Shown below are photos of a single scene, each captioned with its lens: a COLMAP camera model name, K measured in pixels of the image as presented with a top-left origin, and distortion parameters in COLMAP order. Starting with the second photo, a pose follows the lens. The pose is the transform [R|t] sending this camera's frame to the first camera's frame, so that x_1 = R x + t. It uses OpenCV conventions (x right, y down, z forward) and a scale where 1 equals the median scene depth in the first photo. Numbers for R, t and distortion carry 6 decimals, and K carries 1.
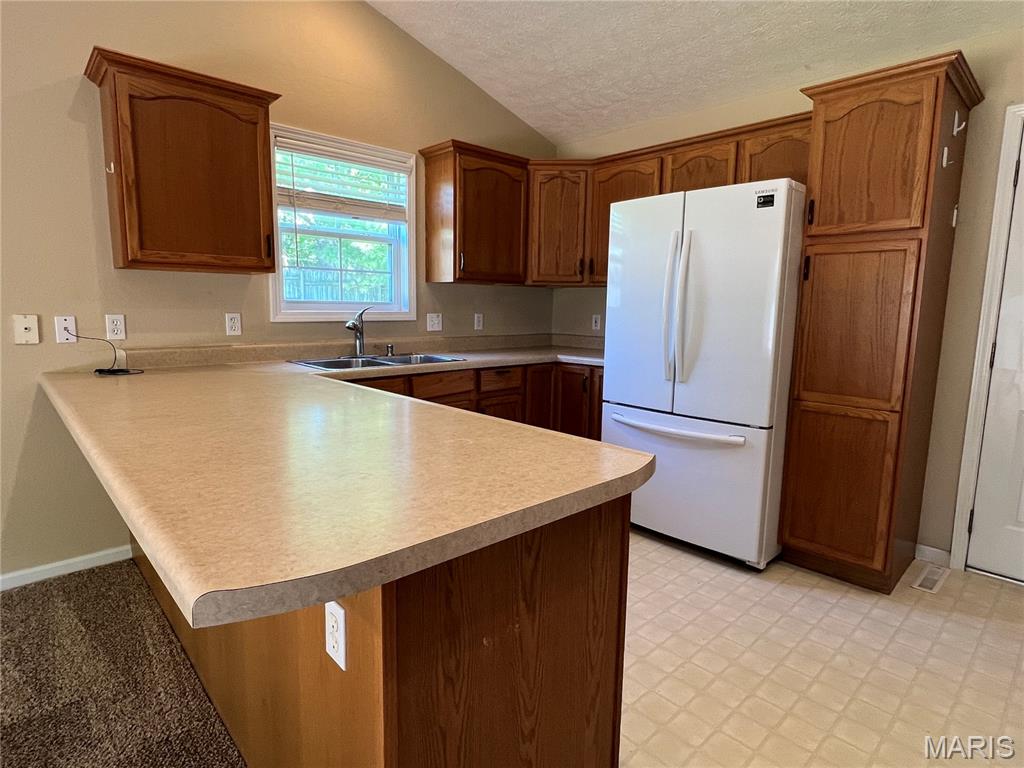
lens RADIAL K [[566.6, 0, 509.2], [0, 566.6, 384.9], [0, 0, 1]] dist [-0.000105, 0.001930]
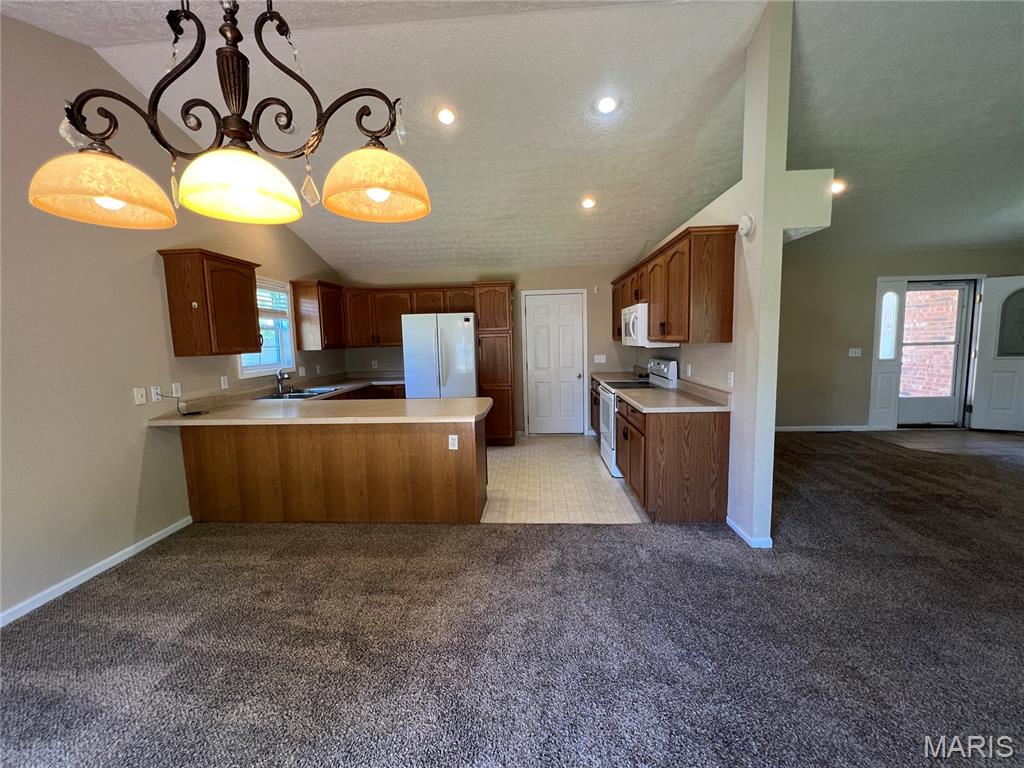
lens RADIAL K [[412.8, 0, 514.2], [0, 412.8, 381.9], [0, 0, 1]] dist [-0.002755, 0.000526]
pose [[0.715801, -0.104610, 0.690424, -0.639419], [0.132589, 0.991090, 0.012703, -0.003673], [-0.685601, 0.082450, 0.723293, -0.492235]]
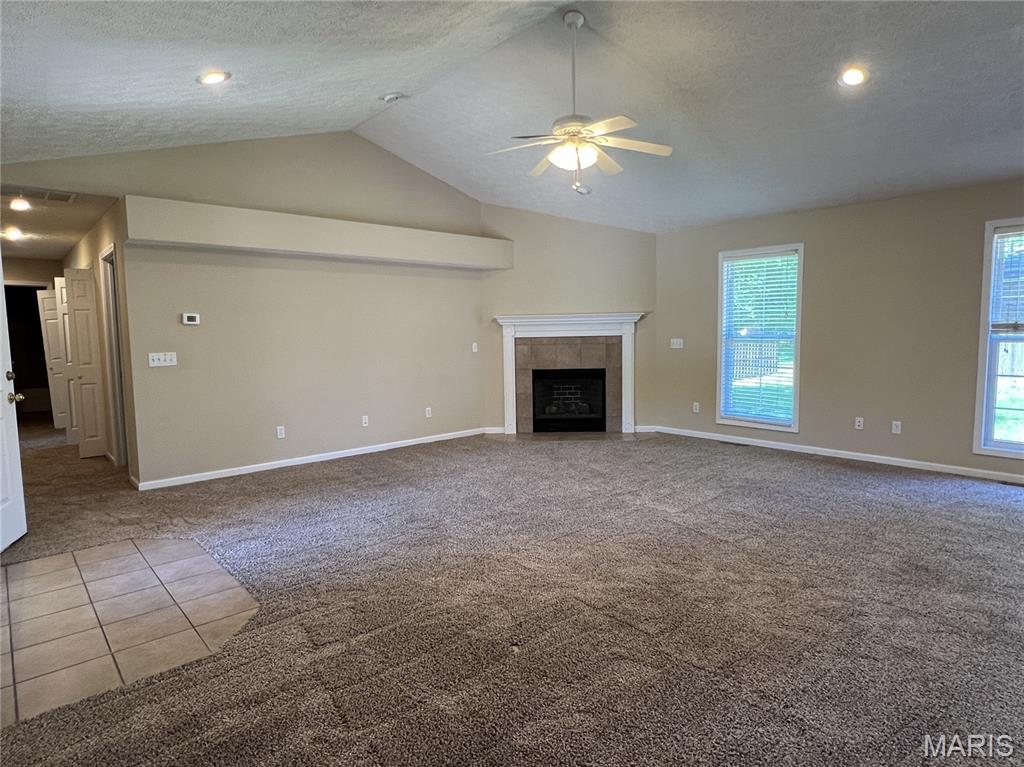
lens RADIAL K [[577.5, 0, 517.4], [0, 577.5, 384.4], [0, 0, 1]] dist [0.000816, 0.000306]
pose [[-0.999964, 0.000591, 0.008508, 0.993539], [0.002590, 0.971524, 0.236928, -0.057586], [-0.008125, 0.236941, -0.971490, 0.244620]]
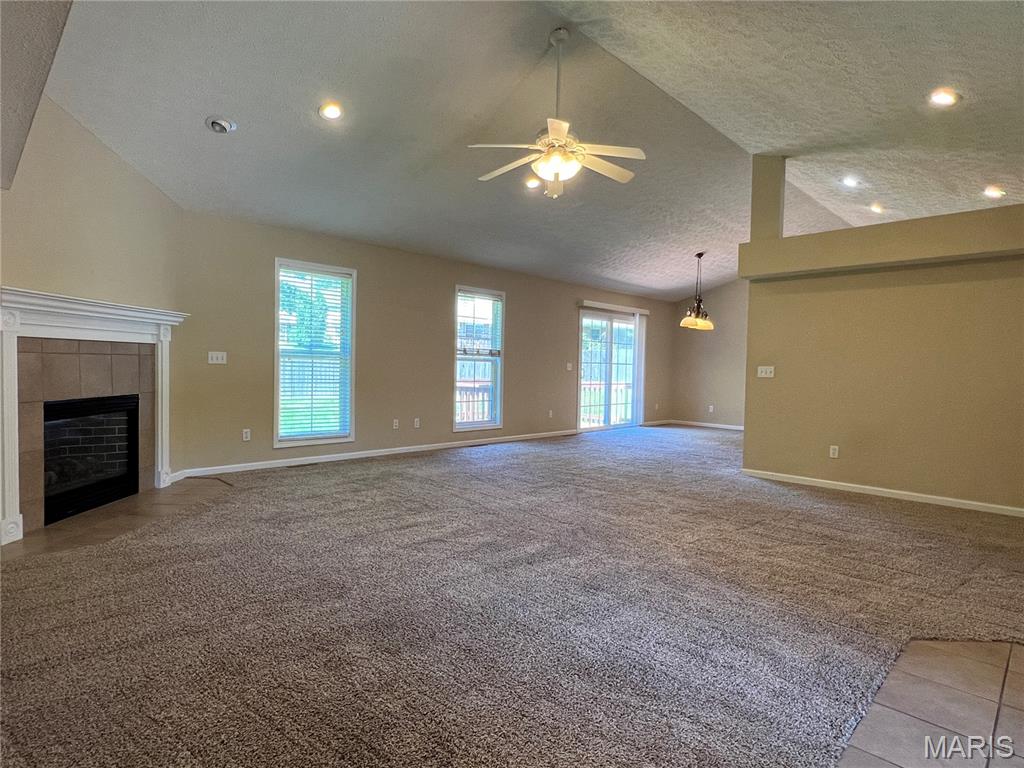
lens RADIAL K [[566.6, 0, 509.2], [0, 566.6, 384.9], [0, 0, 1]] dist [-0.000105, 0.001930]
pose [[0.042931, 0.020812, -0.998861, 2.100536], [-0.161515, 0.986776, 0.013618, 0.221040], [0.985936, 0.160746, 0.045724, -1.094200]]
